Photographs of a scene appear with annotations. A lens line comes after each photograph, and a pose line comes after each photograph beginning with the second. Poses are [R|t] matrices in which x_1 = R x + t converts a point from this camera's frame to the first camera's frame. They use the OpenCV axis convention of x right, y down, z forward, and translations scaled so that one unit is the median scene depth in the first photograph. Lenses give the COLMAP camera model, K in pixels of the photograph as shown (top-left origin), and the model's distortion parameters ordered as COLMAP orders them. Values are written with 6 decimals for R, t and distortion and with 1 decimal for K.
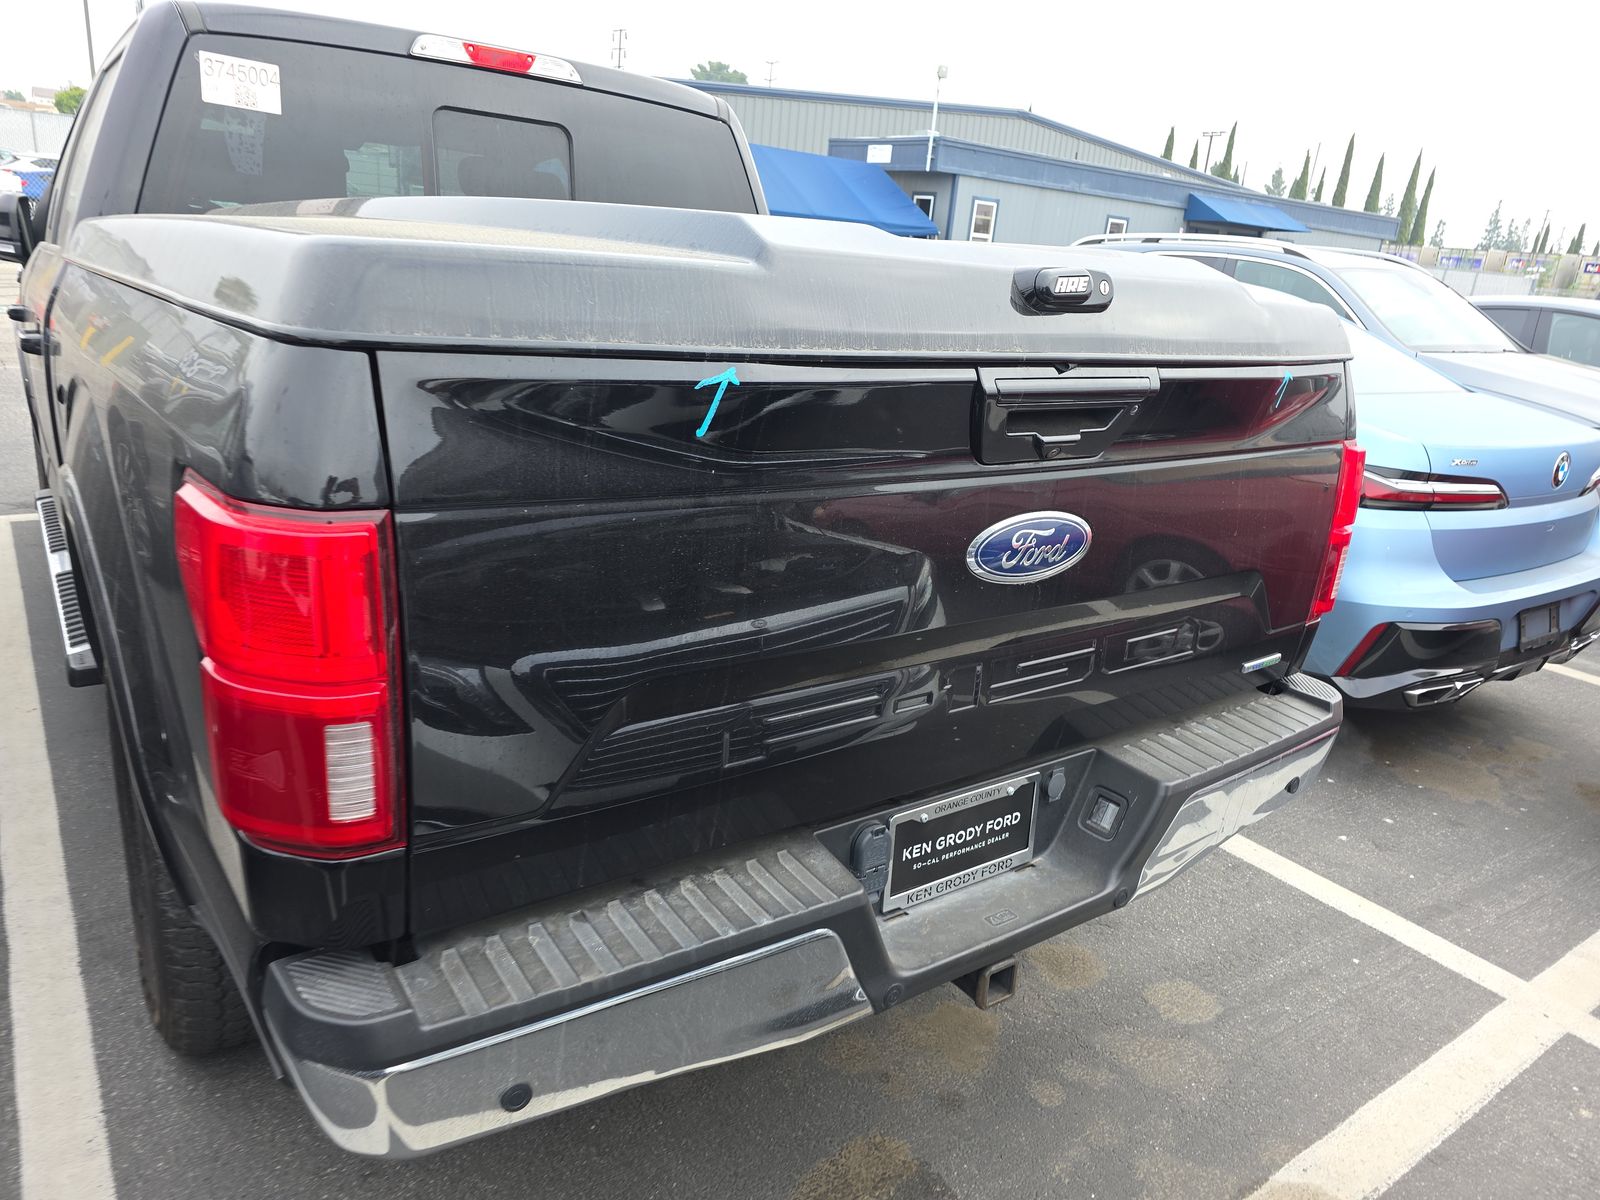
lens RADIAL K [[1077.7, 0, 800.0], [0, 1077.7, 600.0], [0, 0, 1]] dist [0.044191, -0.039591]
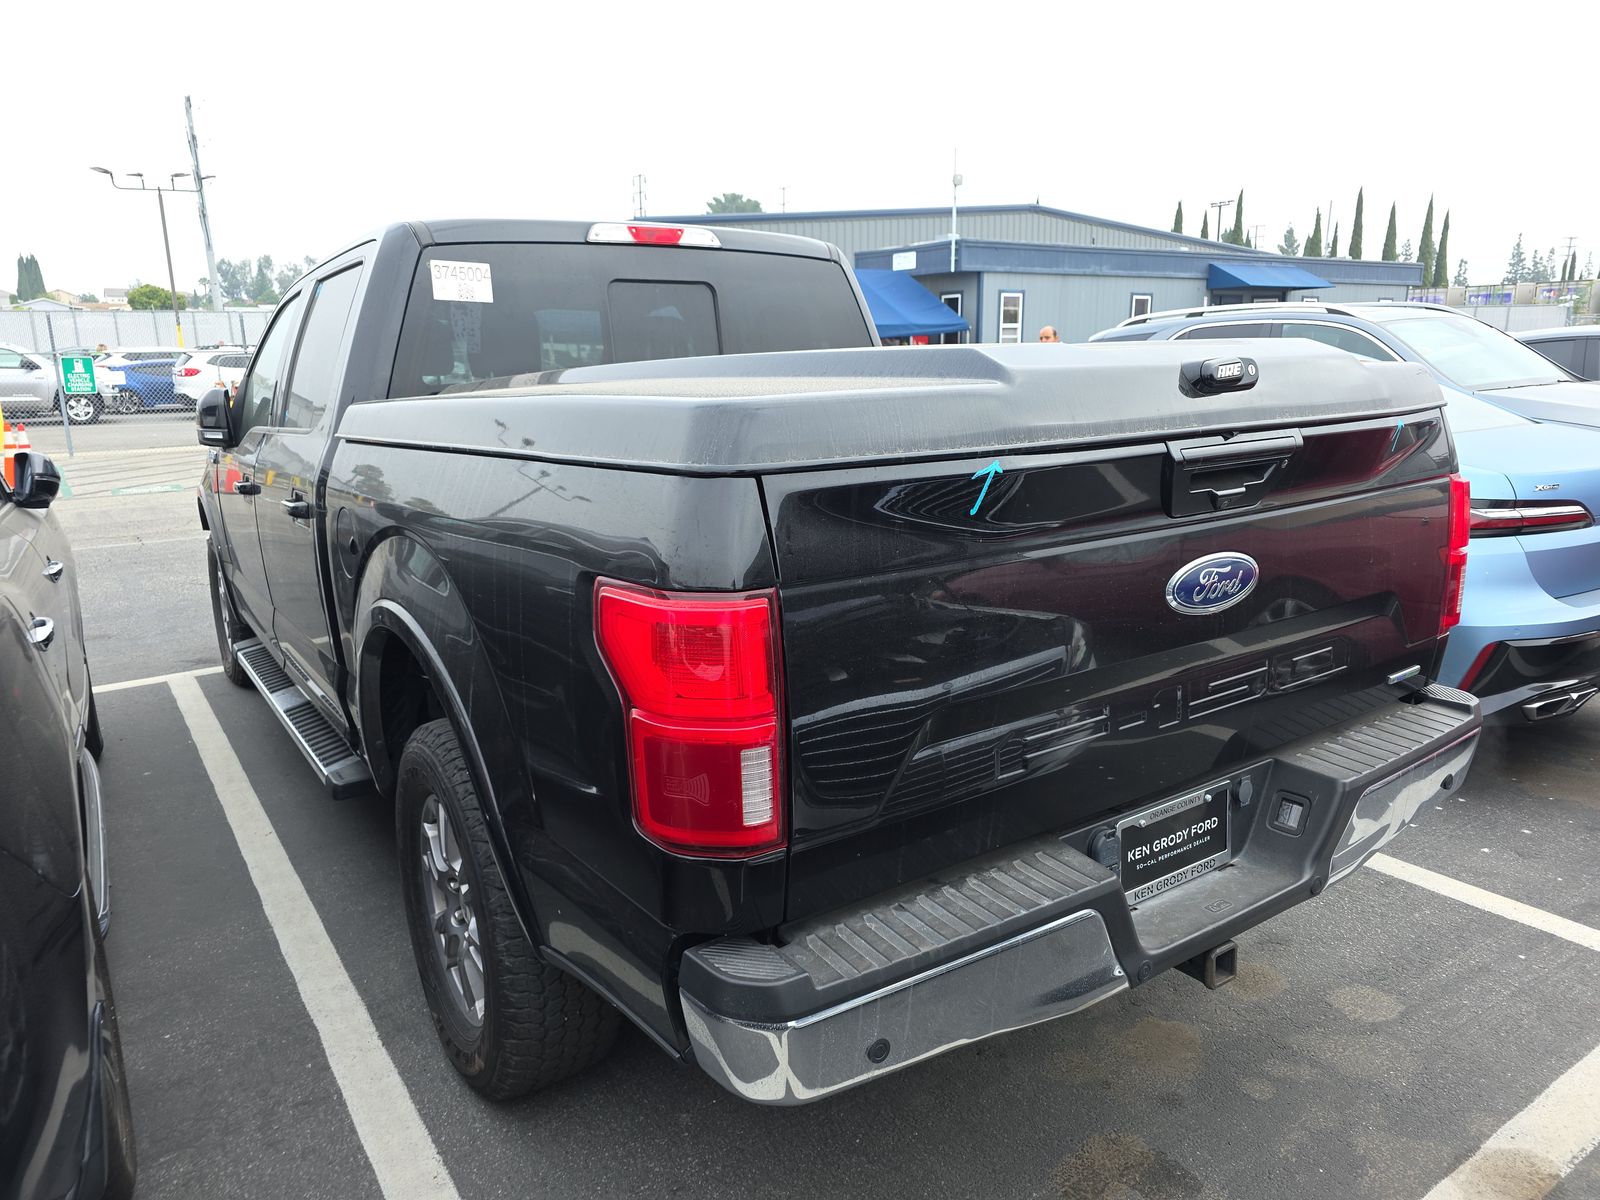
lens RADIAL K [[1091.4, 0, 784.1], [0, 1091.4, 600.0], [0, 0, 1]] dist [0.035012, -0.028230]
pose [[0.994023, -0.097301, -0.049513, -0.146630], [0.092140, 0.990953, -0.097586, 0.032548], [0.058560, 0.092441, 0.993995, -0.177110]]
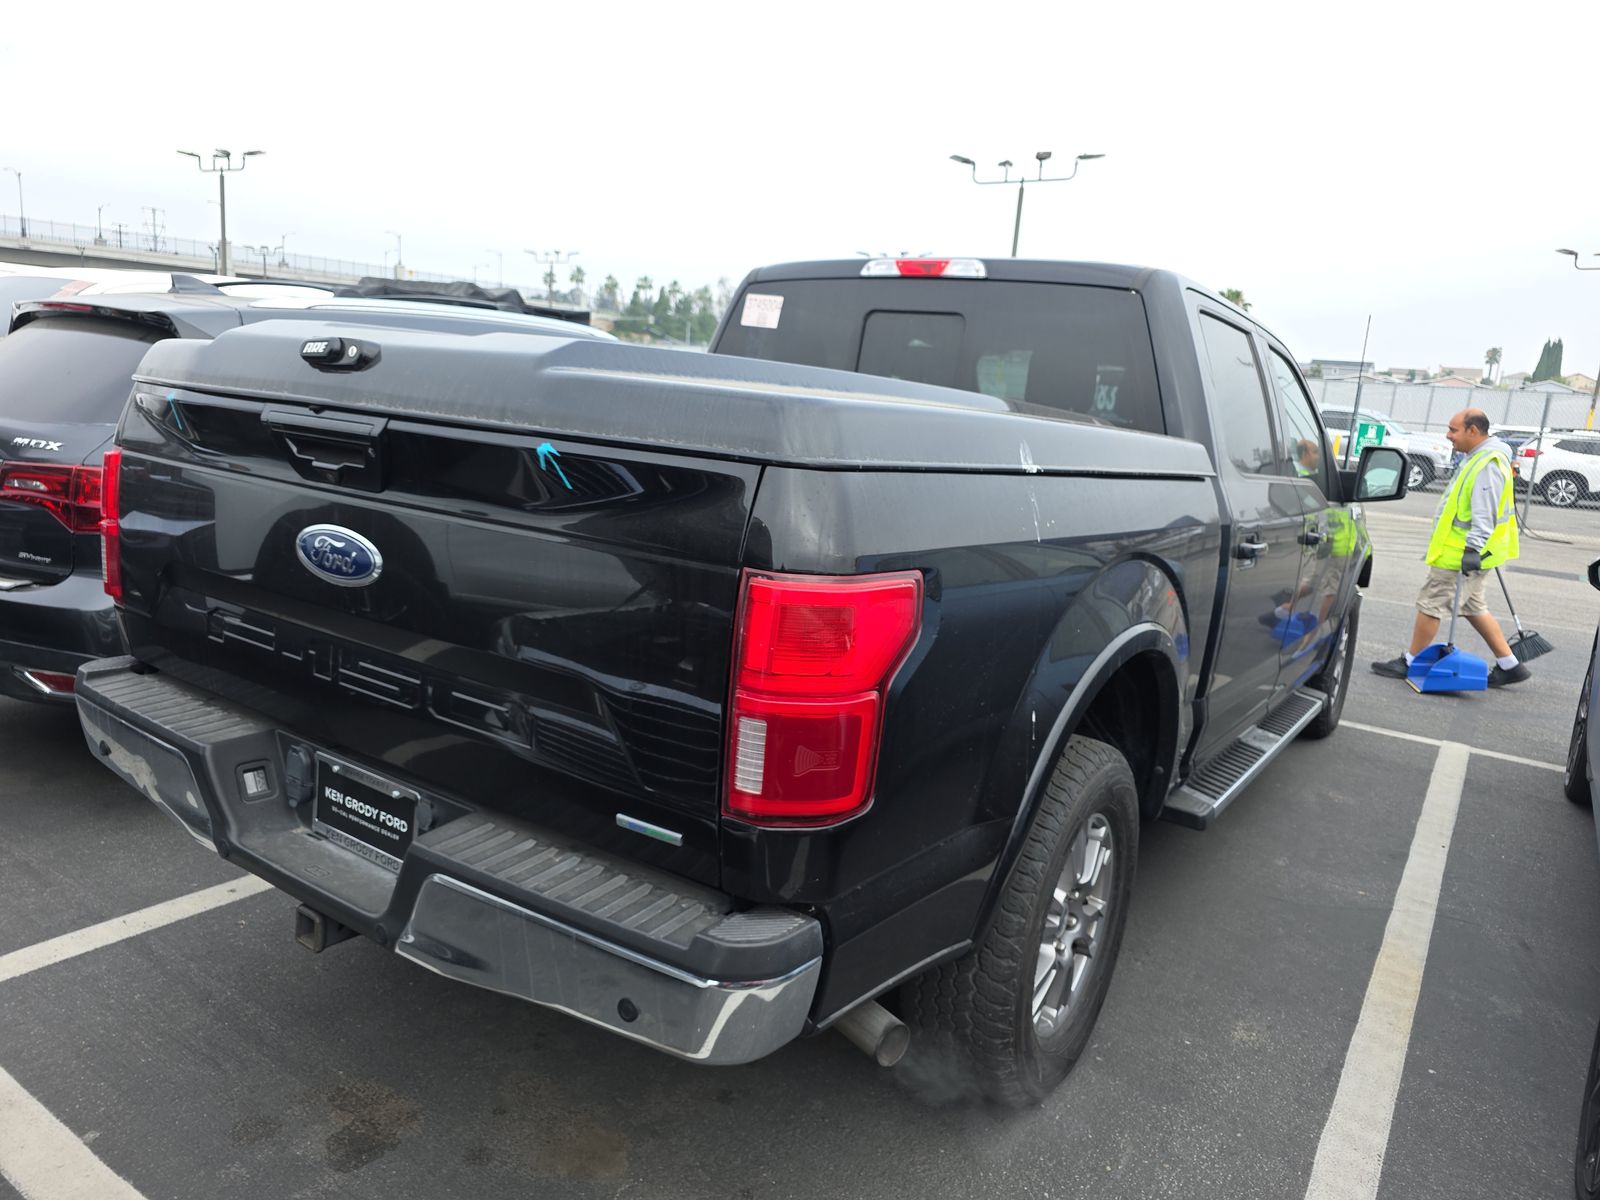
lens RADIAL K [[1053.4, 0, 777.0], [0, 1053.4, 599.4], [0, 0, 1]] dist [0.046817, -0.053262]
pose [[0.351035, 0.130075, -0.927284, 1.104569], [-0.340729, 0.940157, 0.002893, -0.127687], [0.872169, 0.314937, 0.374348, 0.716228]]
